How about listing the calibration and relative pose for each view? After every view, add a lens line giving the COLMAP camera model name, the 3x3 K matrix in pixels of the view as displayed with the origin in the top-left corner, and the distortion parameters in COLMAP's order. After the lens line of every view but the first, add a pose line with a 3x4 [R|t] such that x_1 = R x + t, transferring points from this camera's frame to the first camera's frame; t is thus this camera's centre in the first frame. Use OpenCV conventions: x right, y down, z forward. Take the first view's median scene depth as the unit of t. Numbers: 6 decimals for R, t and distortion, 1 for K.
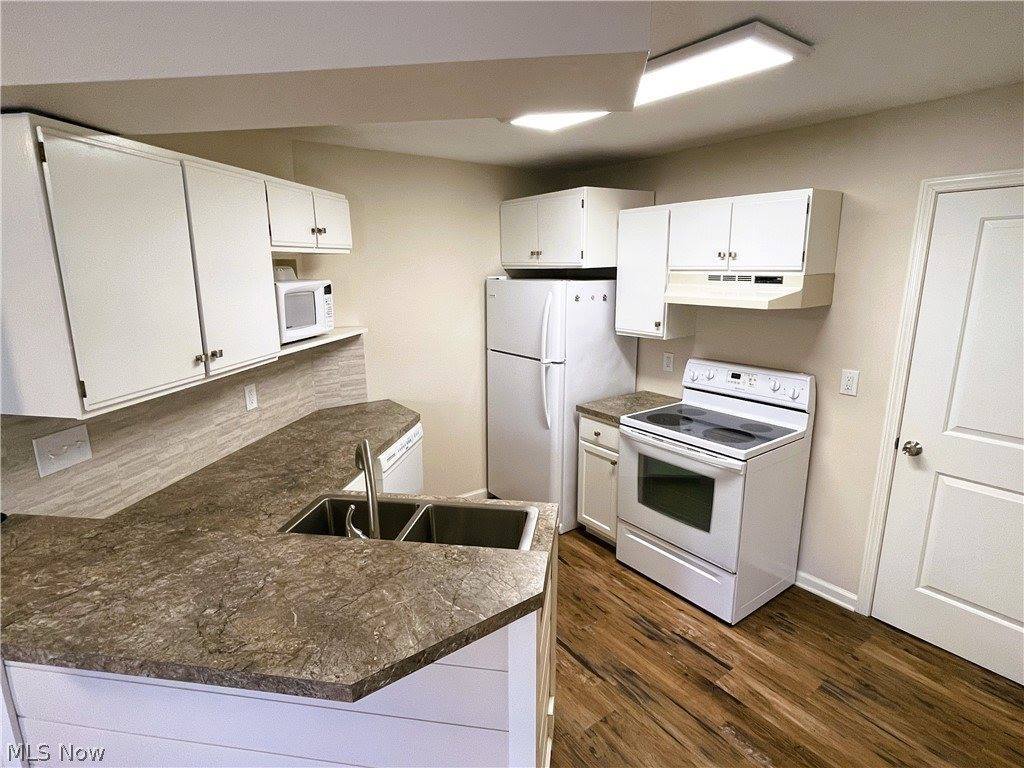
lens RADIAL K [[539.4, 0, 512.0], [0, 539.4, 387.7], [0, 0, 1]] dist [-0.007959, 0.006167]
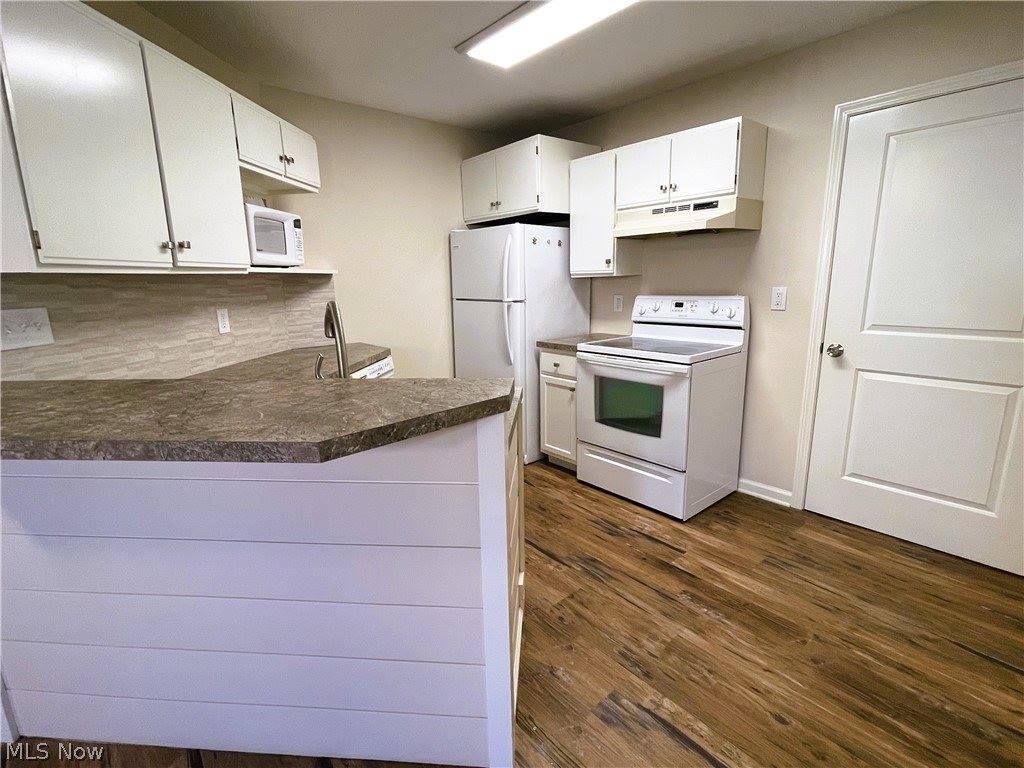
lens RADIAL K [[489.1, 0, 511.7], [0, 489.1, 386.7], [0, 0, 1]] dist [-0.009187, 0.006116]
pose [[0.997197, -0.029300, 0.068844, -0.001346], [0.029803, 0.999536, -0.006297, 0.168321], [-0.068628, 0.008331, 0.997608, 0.029501]]
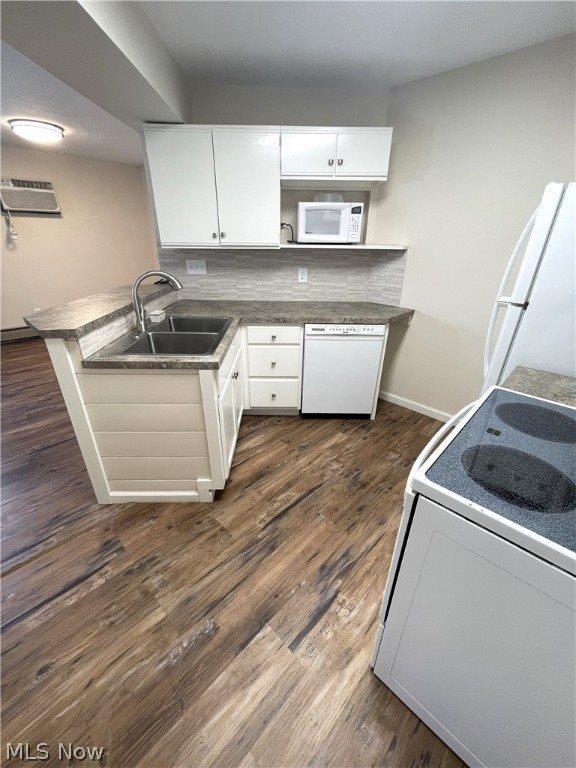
lens RADIAL K [[312.4, 0, 286.9], [0, 312.4, 384.7], [0, 0, 1]] dist [0.004257, -0.000847]
pose [[0.166954, 0.431055, -0.886746, 0.620868], [-0.230661, 0.891487, 0.389931, -0.054274], [0.958604, 0.139437, 0.248265, 0.746868]]
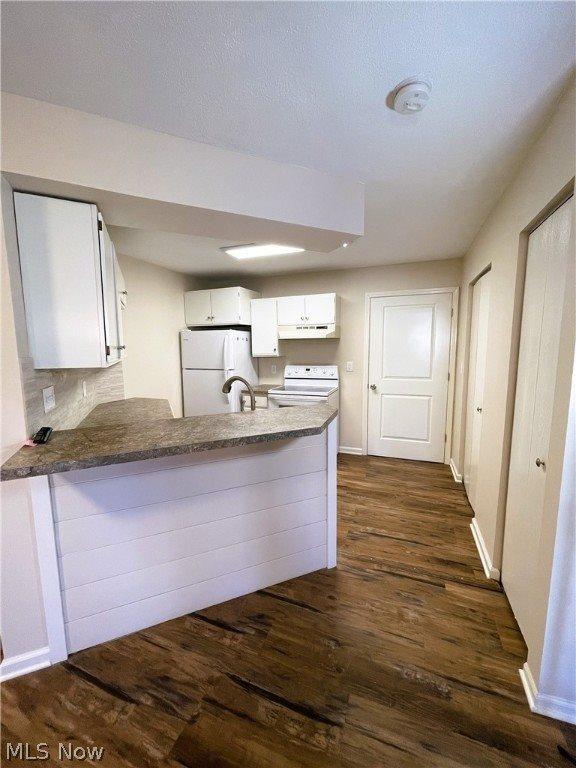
lens RADIAL K [[312.4, 0, 287.2], [0, 312.4, 385.3], [0, 0, 1]] dist [0.004257, -0.000847]
pose [[0.839384, -0.069945, 0.539019, -0.486572], [0.126021, 0.989707, -0.067819, 0.152368], [-0.528727, 0.124854, 0.839559, -0.123873]]
